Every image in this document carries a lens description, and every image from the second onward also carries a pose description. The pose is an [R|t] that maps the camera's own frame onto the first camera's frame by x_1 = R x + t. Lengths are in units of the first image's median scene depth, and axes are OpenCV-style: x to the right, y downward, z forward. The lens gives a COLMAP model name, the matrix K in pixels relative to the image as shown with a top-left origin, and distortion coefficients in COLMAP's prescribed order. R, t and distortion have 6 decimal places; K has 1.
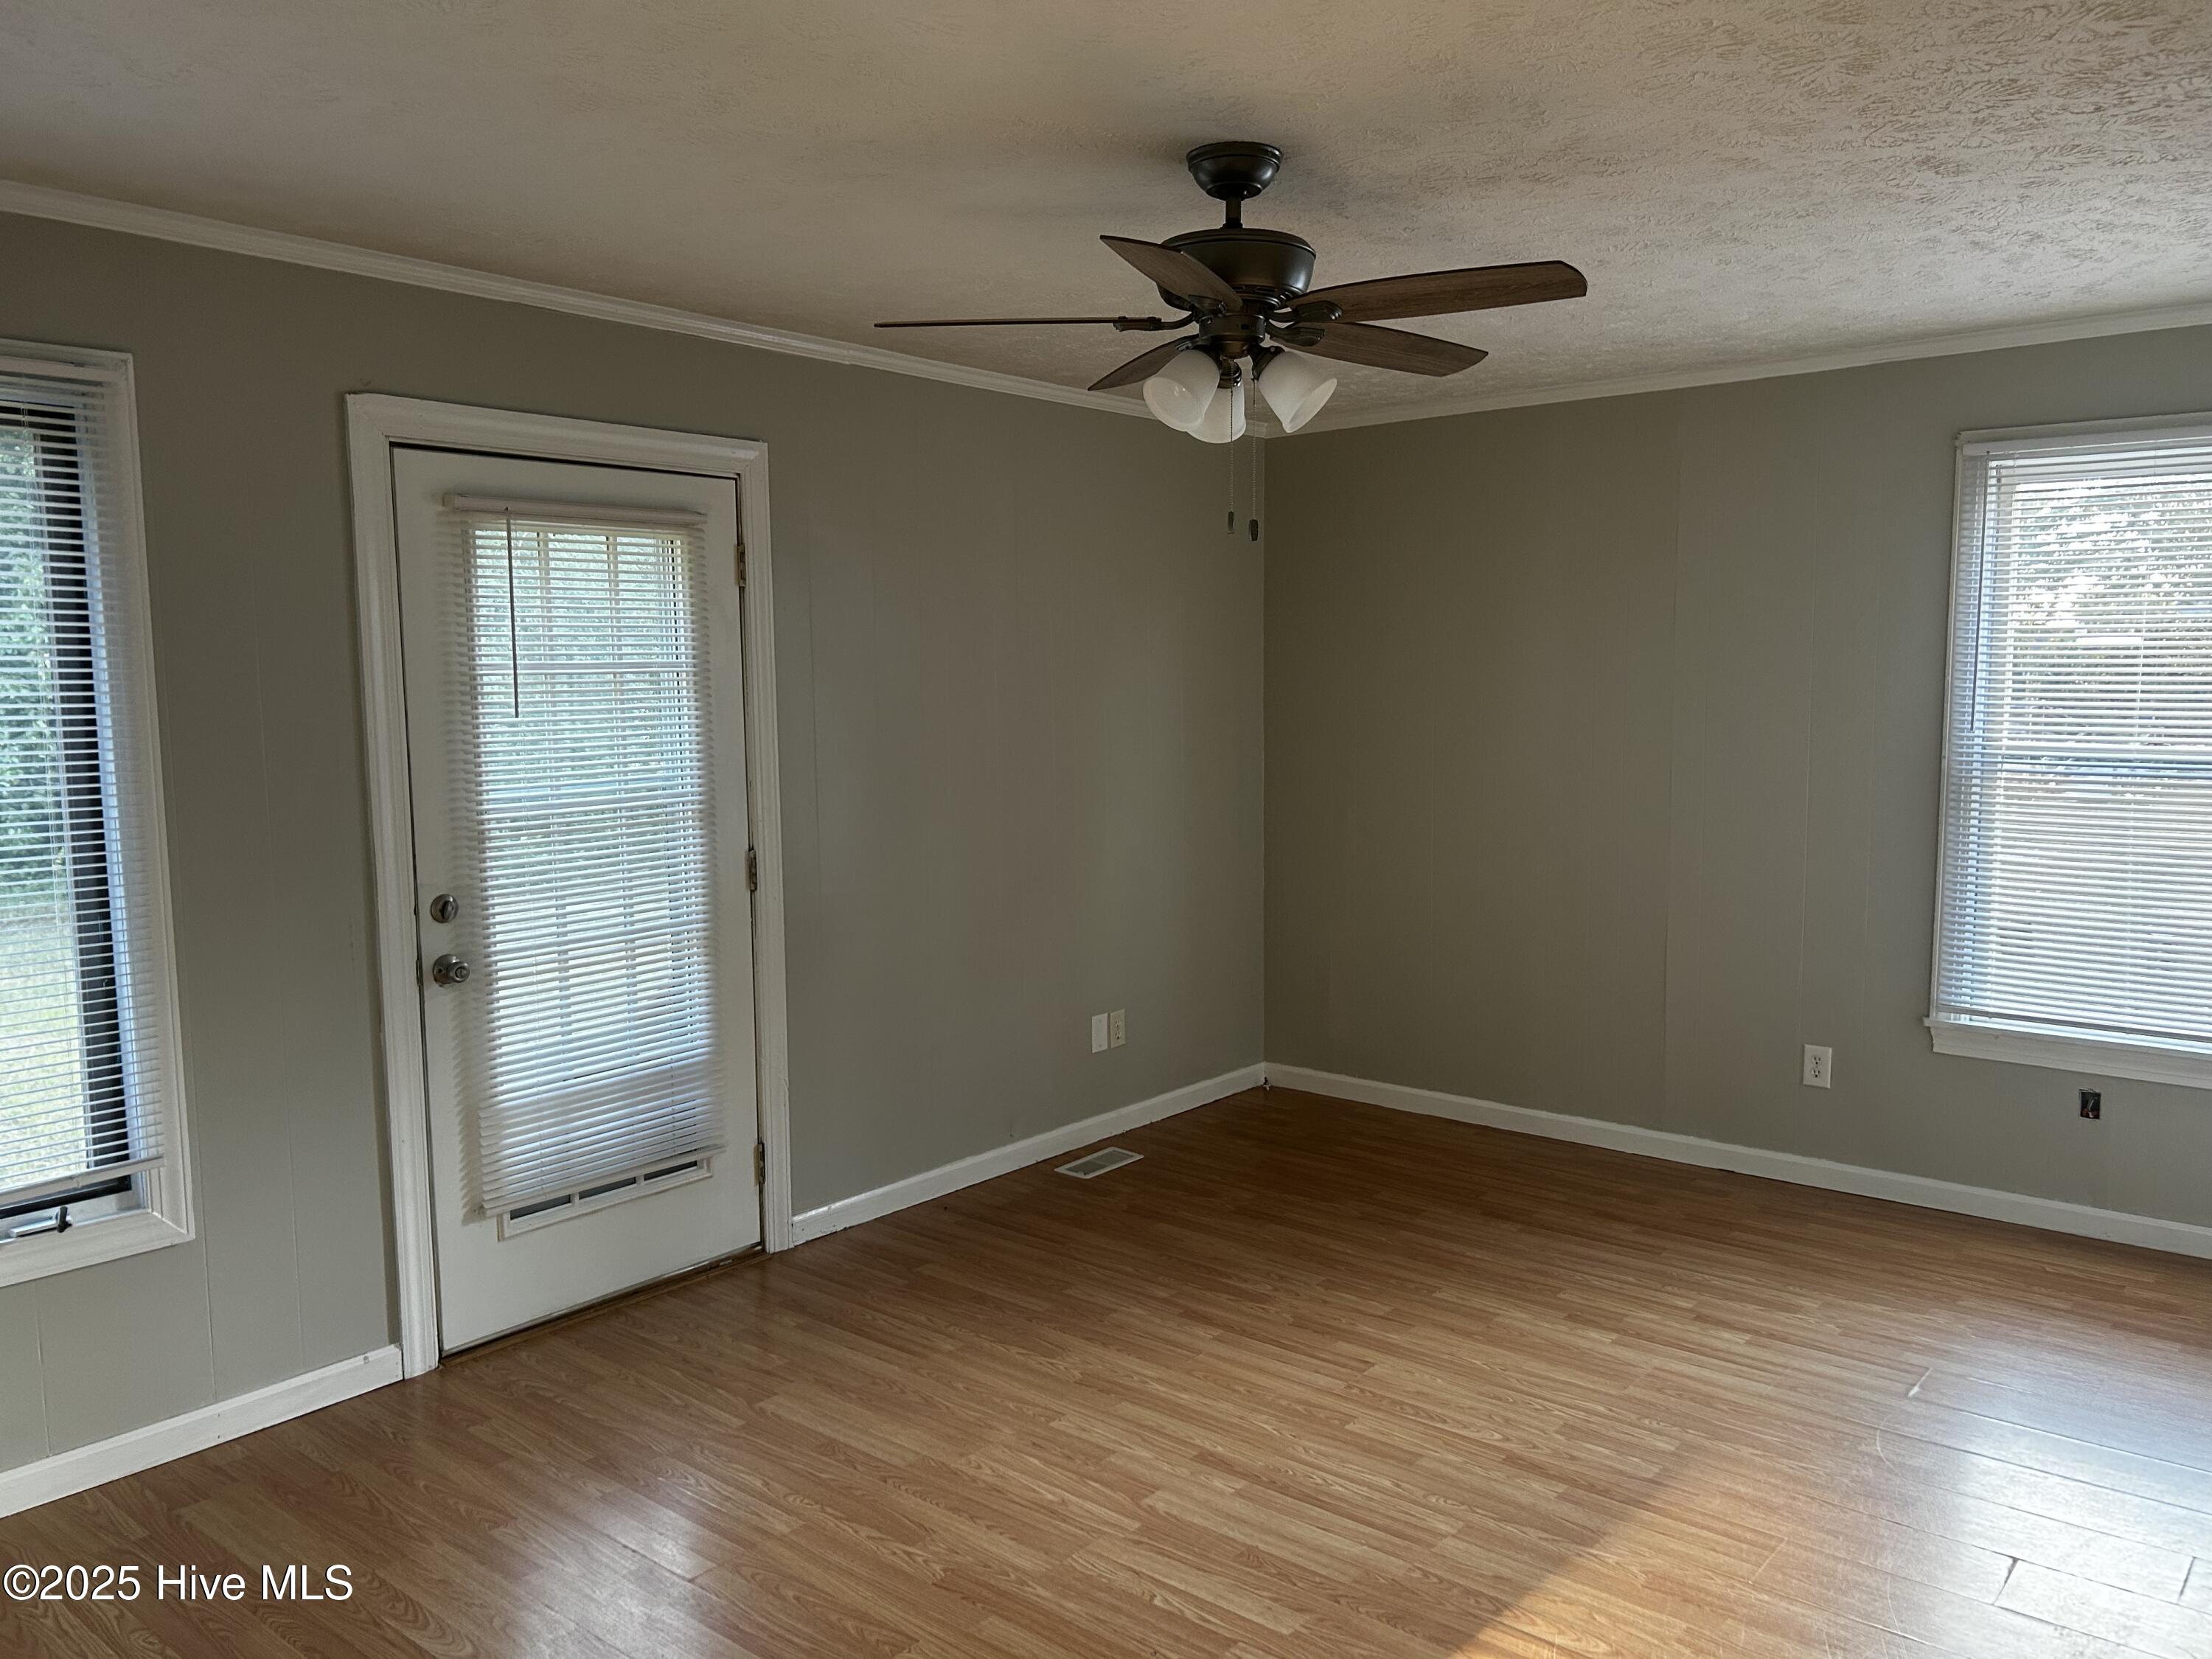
lens RADIAL K [[1673.7, 0, 1108.0], [0, 1673.7, 832.1], [0, 0, 1]] dist [0.060532, -0.058609]
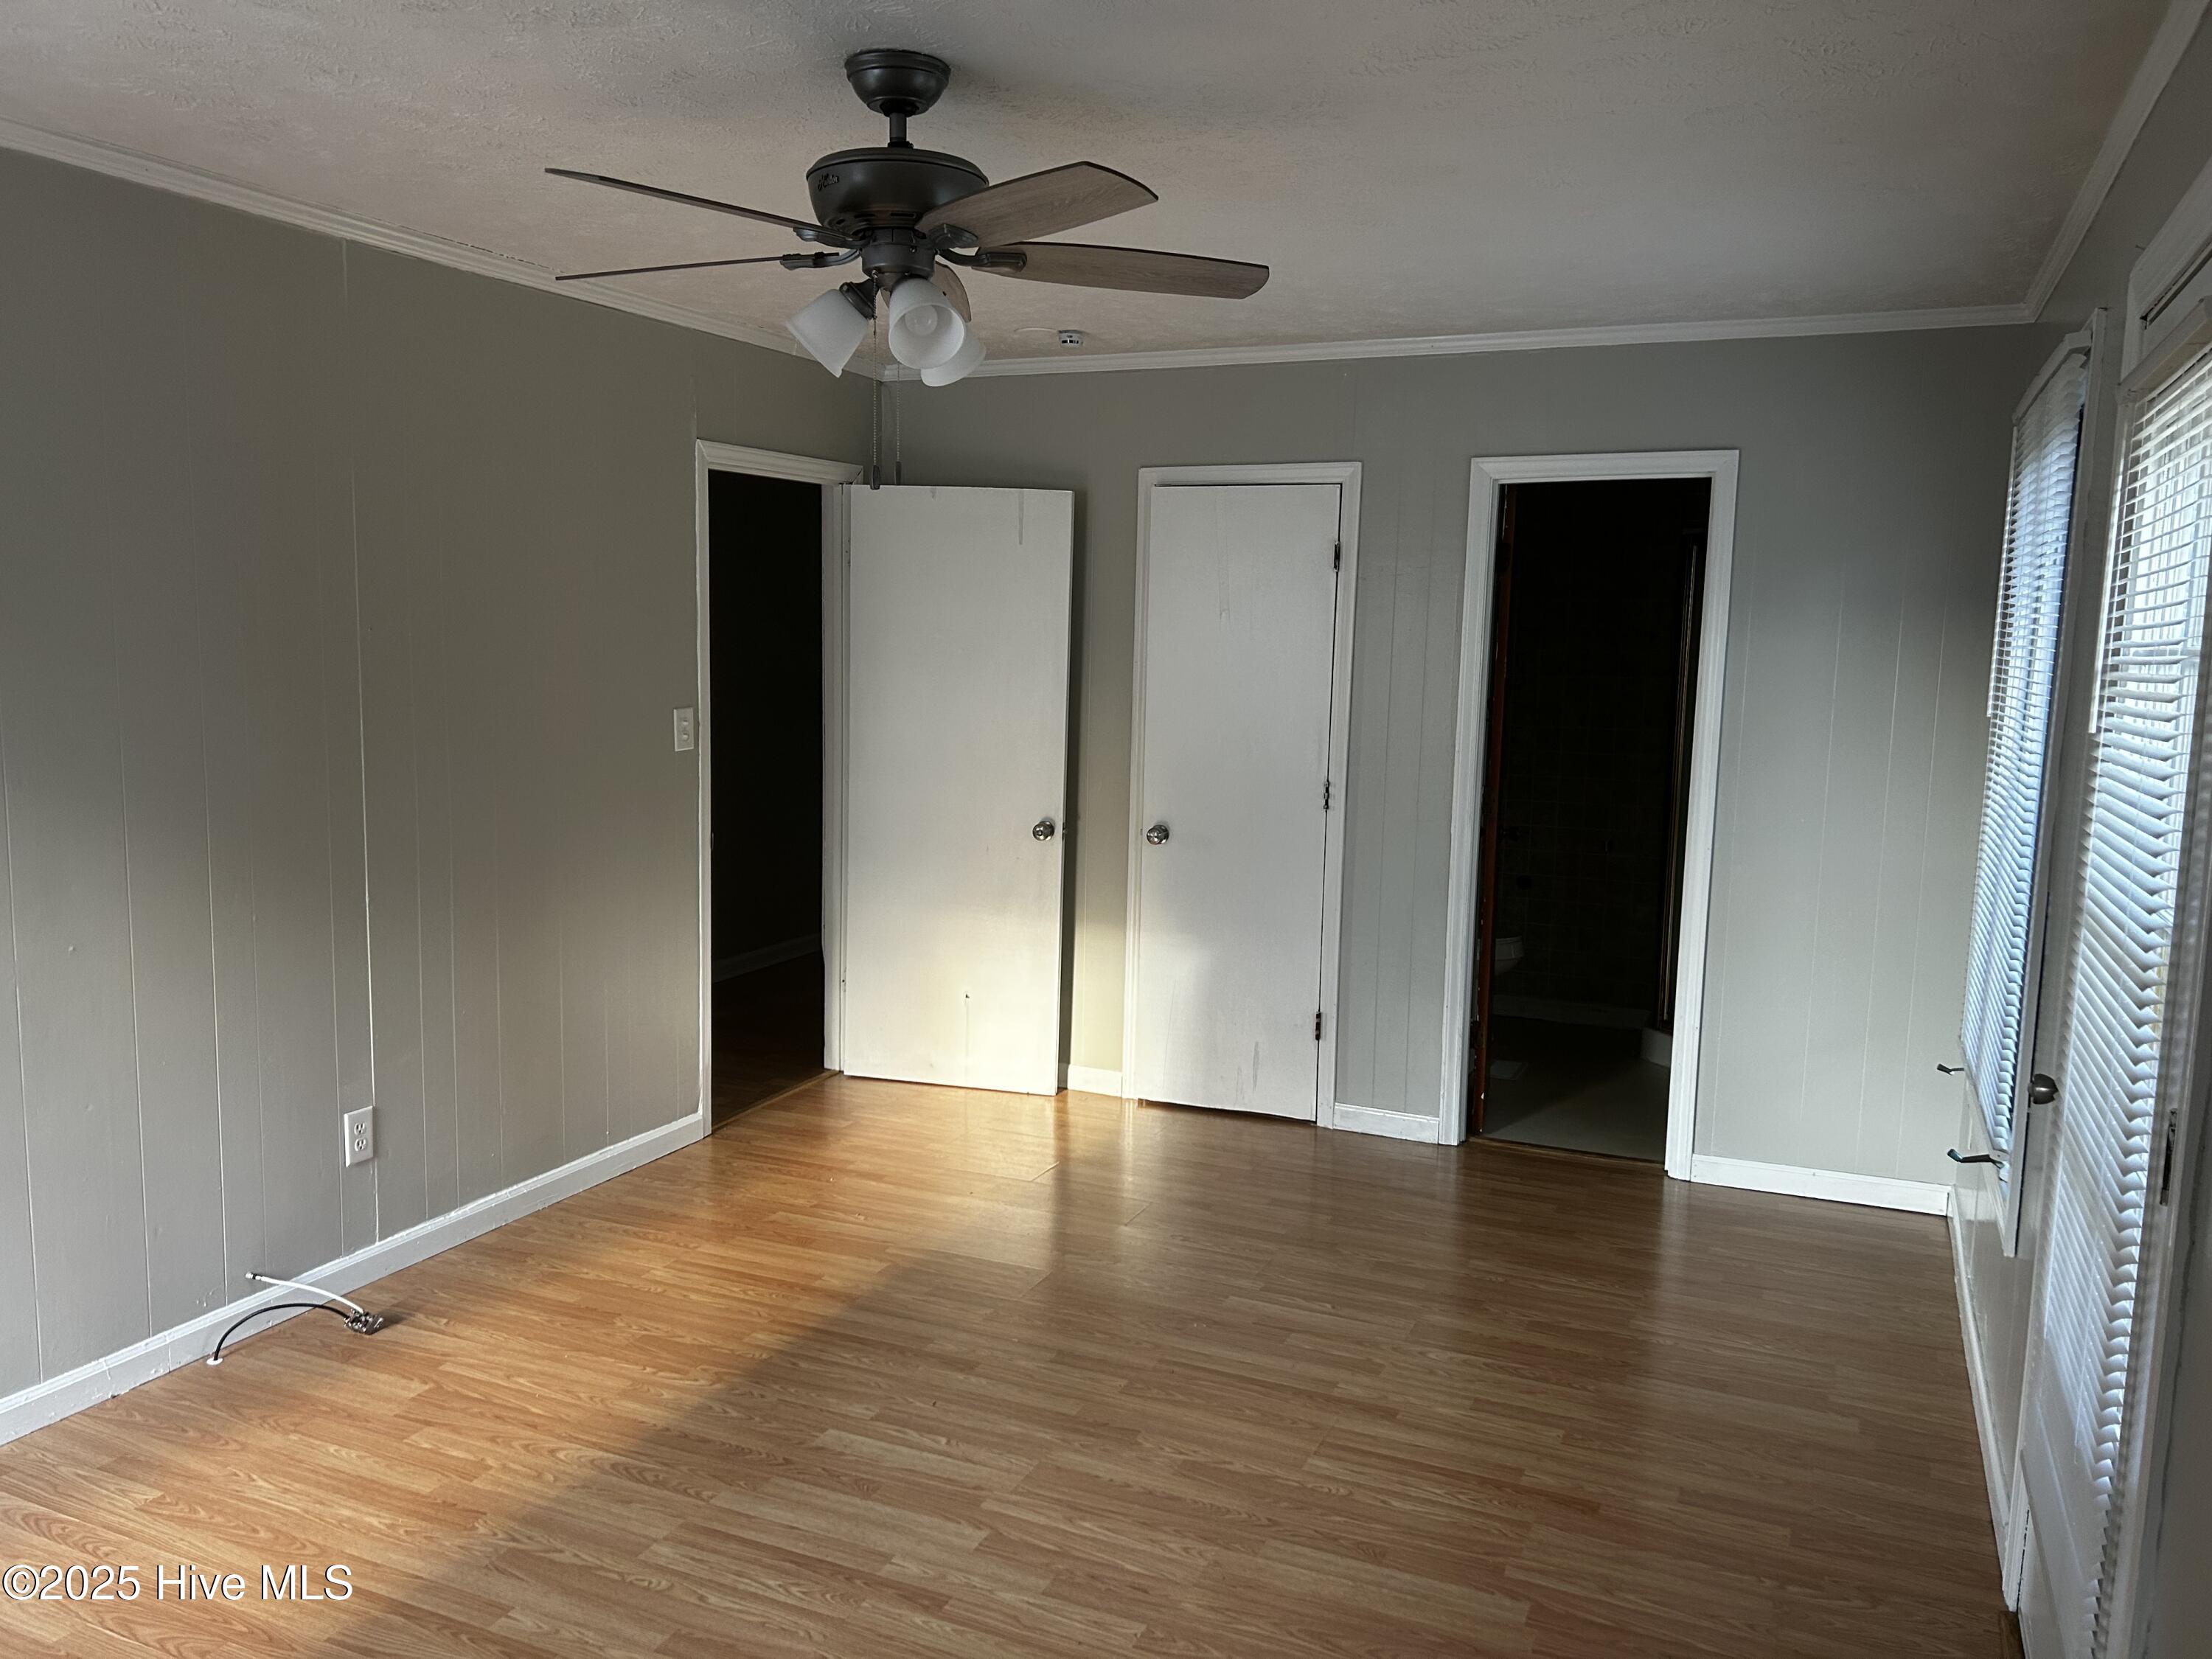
lens RADIAL K [[1673.7, 0, 1102.2], [0, 1673.7, 836.5], [0, 0, 1]] dist [0.060532, -0.058609]
pose [[-0.962567, 0.020970, -0.270233, 0.210887], [-0.038974, 0.975933, 0.214560, -0.186862], [0.268229, 0.217060, -0.938583, 1.872012]]
